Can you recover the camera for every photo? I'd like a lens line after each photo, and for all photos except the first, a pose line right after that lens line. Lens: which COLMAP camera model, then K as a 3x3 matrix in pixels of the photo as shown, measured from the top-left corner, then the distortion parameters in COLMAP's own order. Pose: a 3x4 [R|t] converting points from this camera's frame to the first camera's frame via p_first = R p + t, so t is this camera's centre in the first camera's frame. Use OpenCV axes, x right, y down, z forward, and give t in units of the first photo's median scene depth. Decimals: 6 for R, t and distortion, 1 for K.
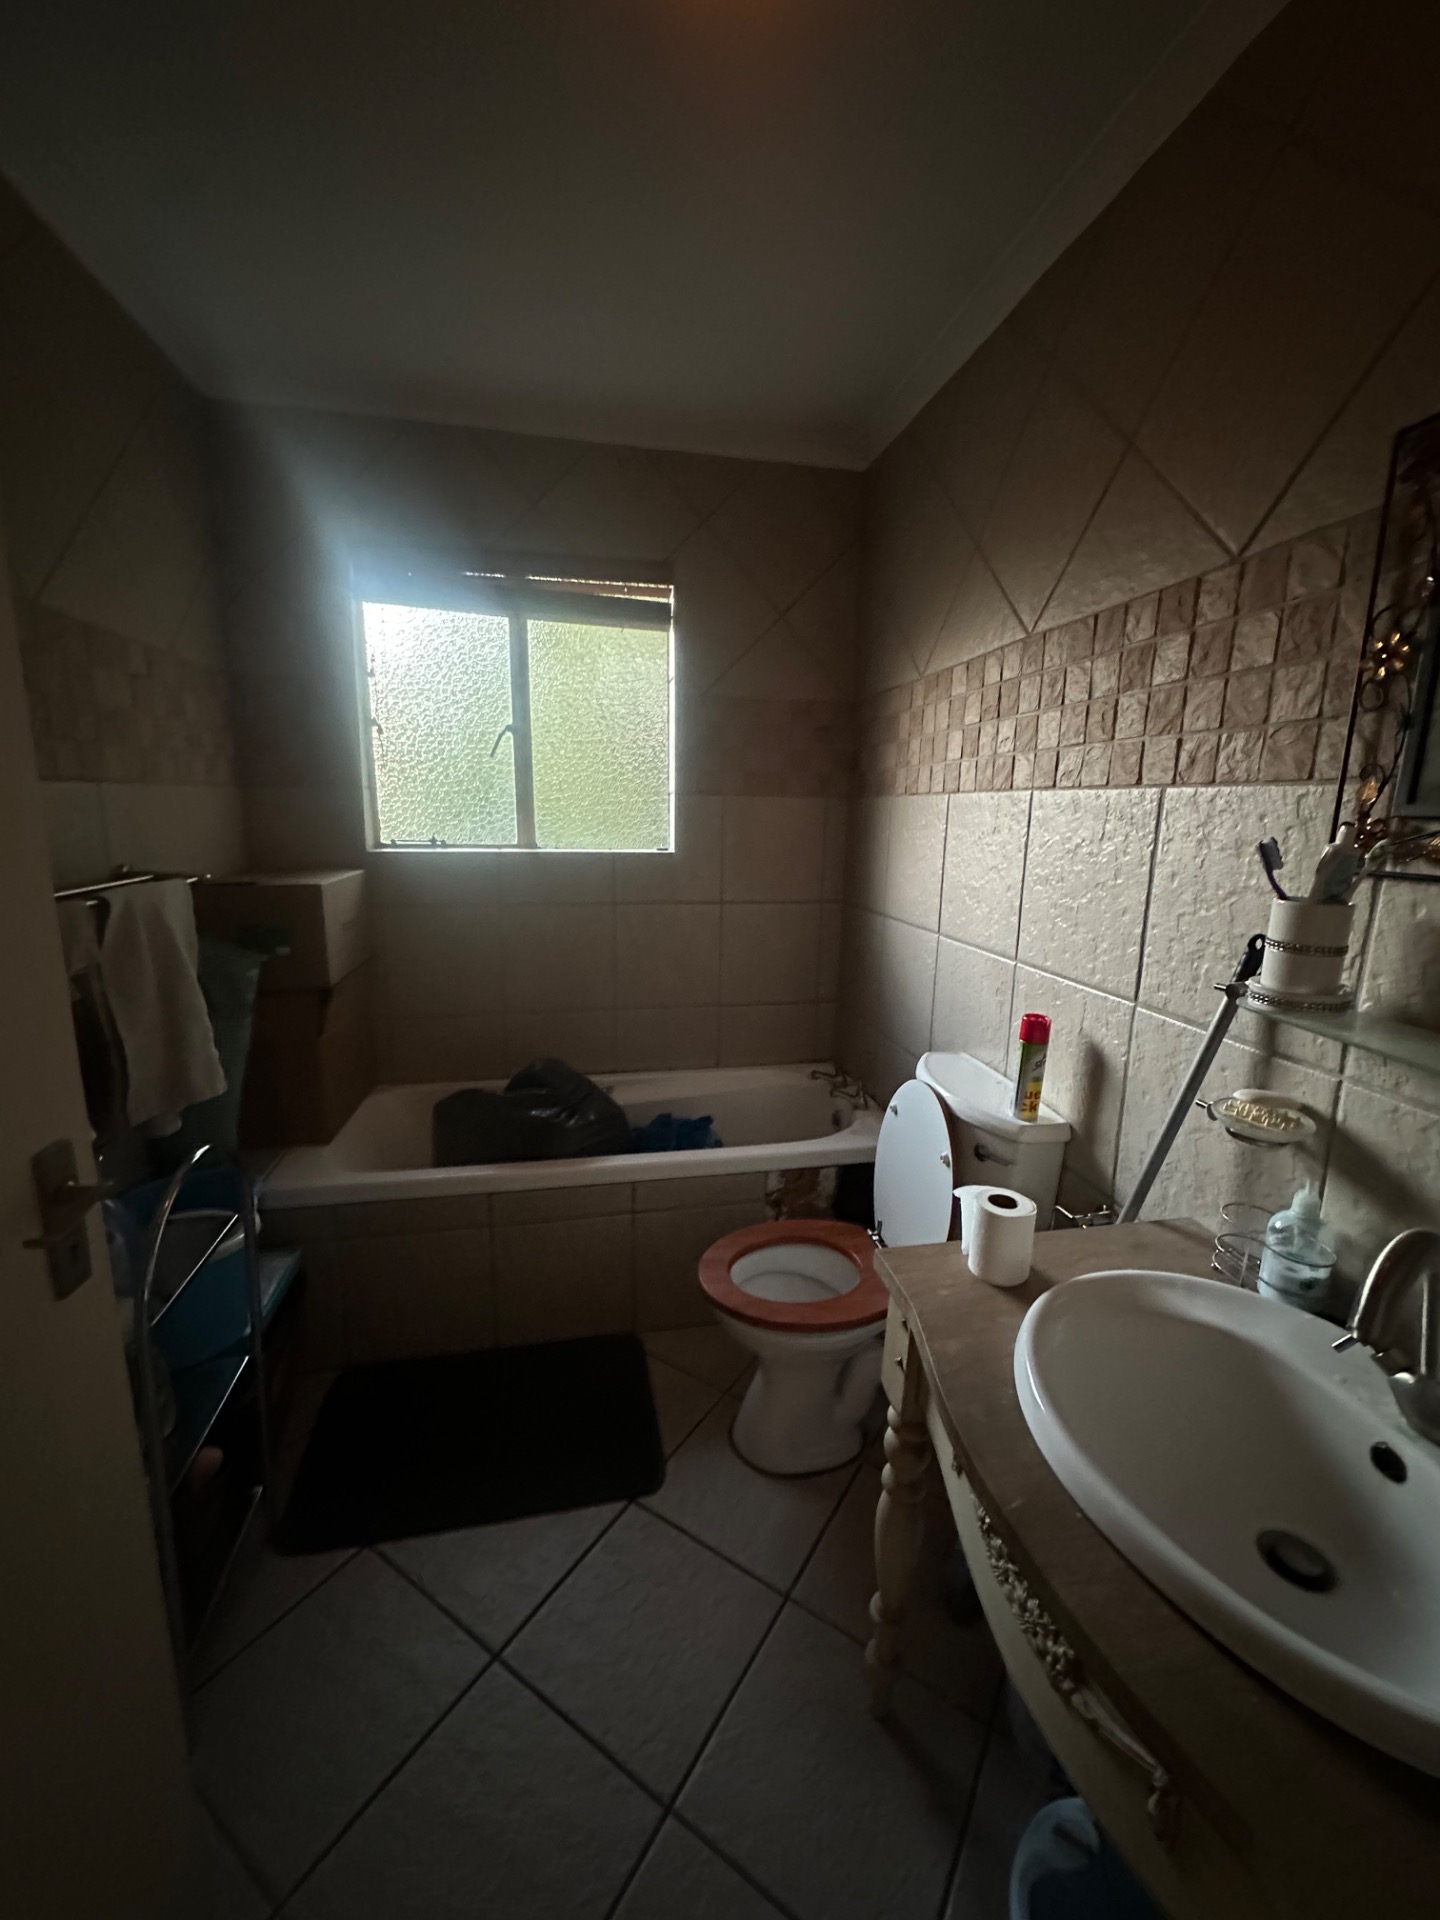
lens RADIAL K [[765.3, 0, 717.8], [0, 765.3, 958.3], [0, 0, 1]] dist [-0.000627, 0.000516]
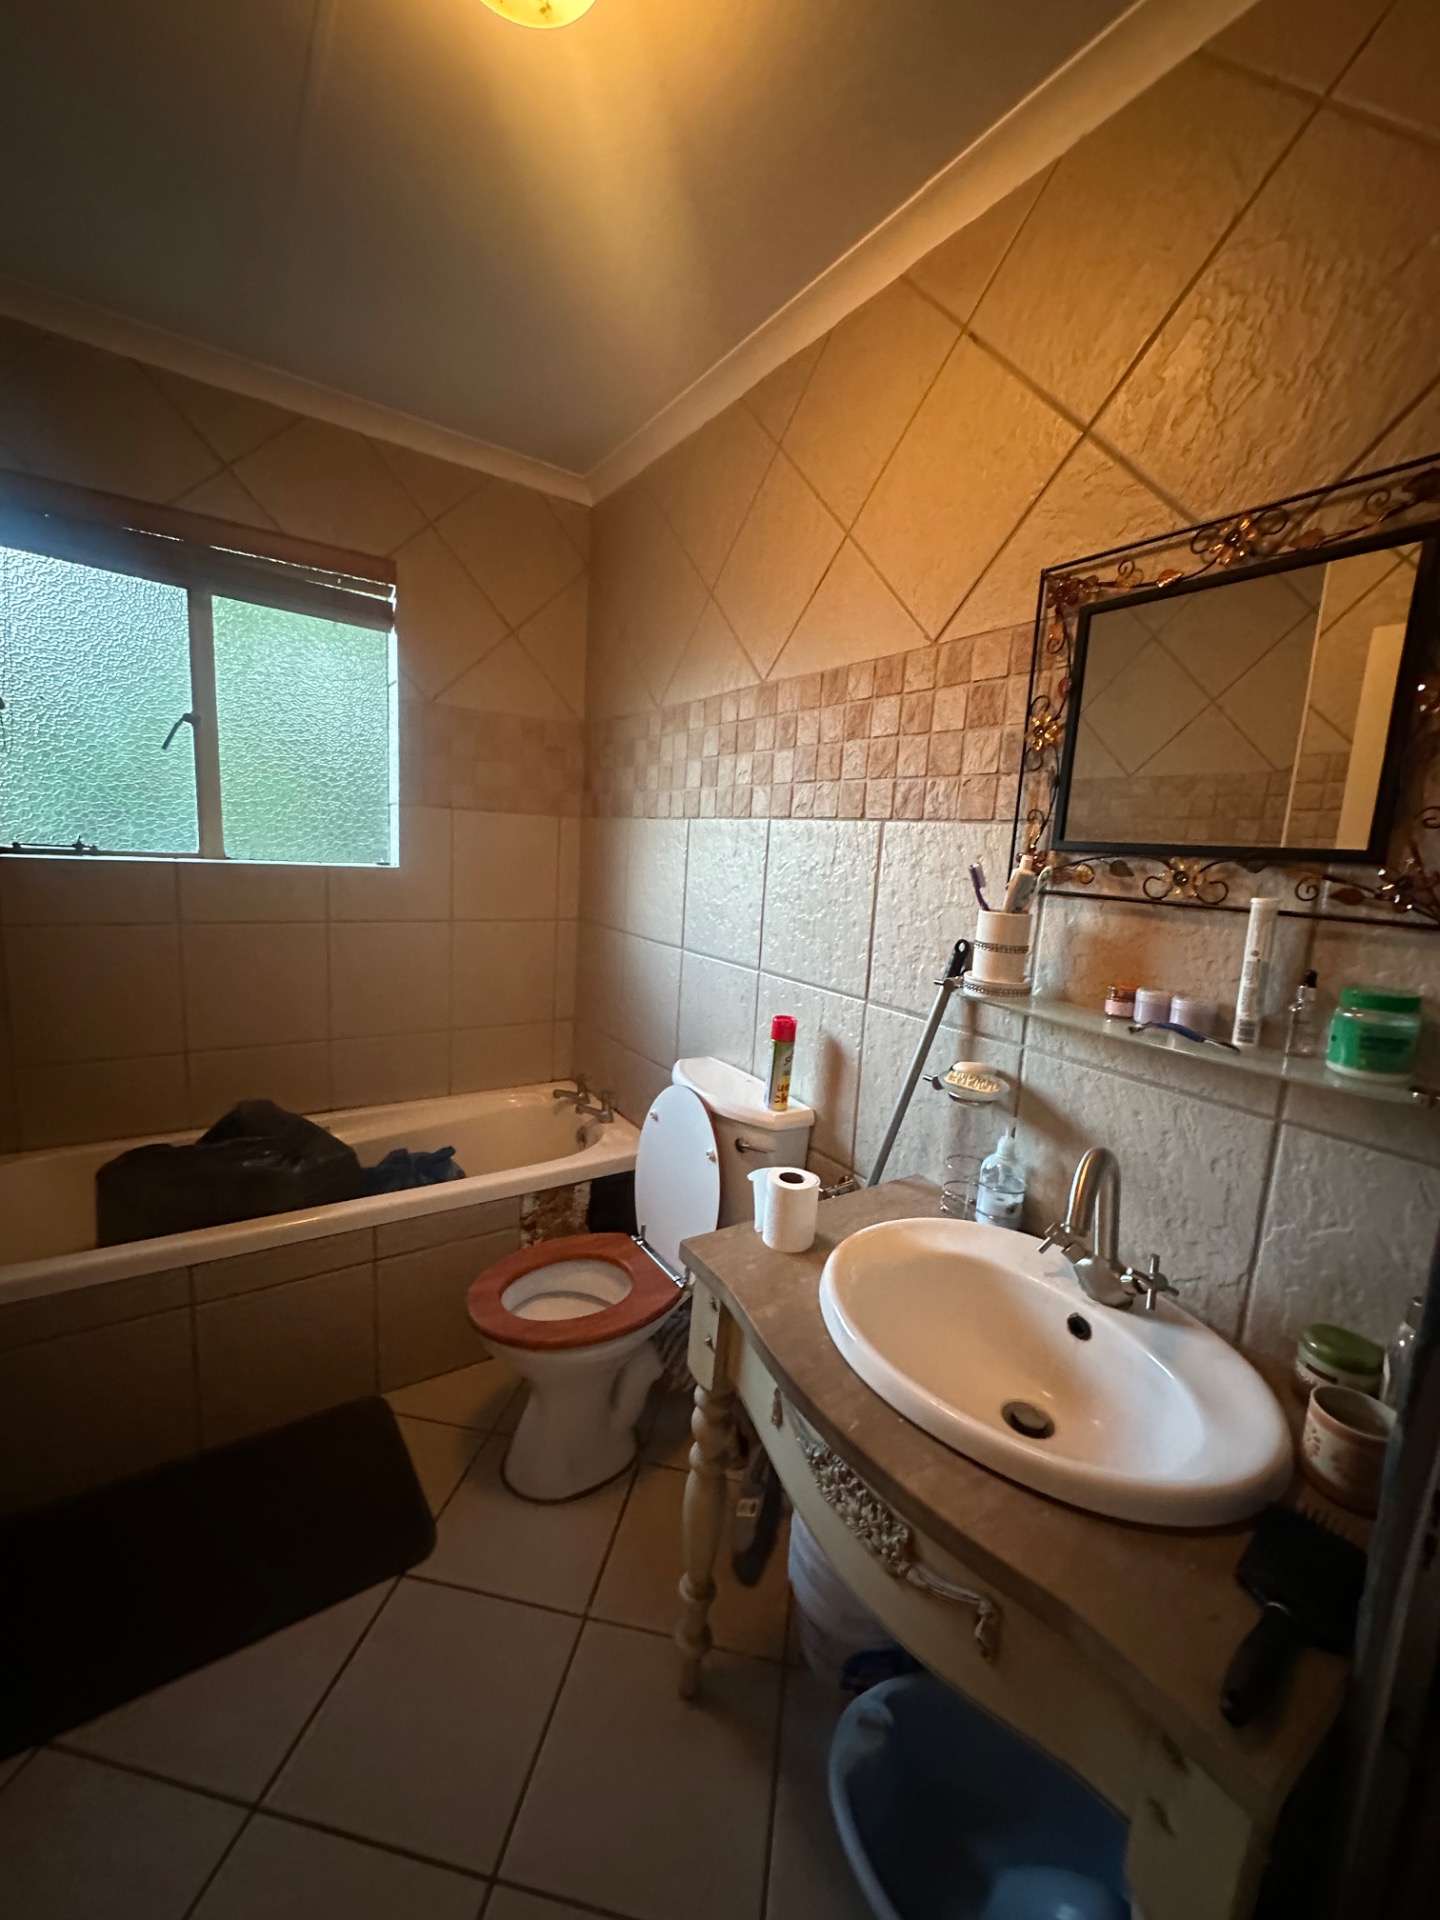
lens RADIAL K [[766.1, 0, 713.8], [0, 766.1, 960.3], [0, 0, 1]] dist [-0.002386, 0.000099]
pose [[0.920991, -0.022129, 0.388954, -0.122637], [0.032969, 0.999231, -0.021214, 0.012012], [-0.388186, 0.032361, 0.921013, -0.005318]]
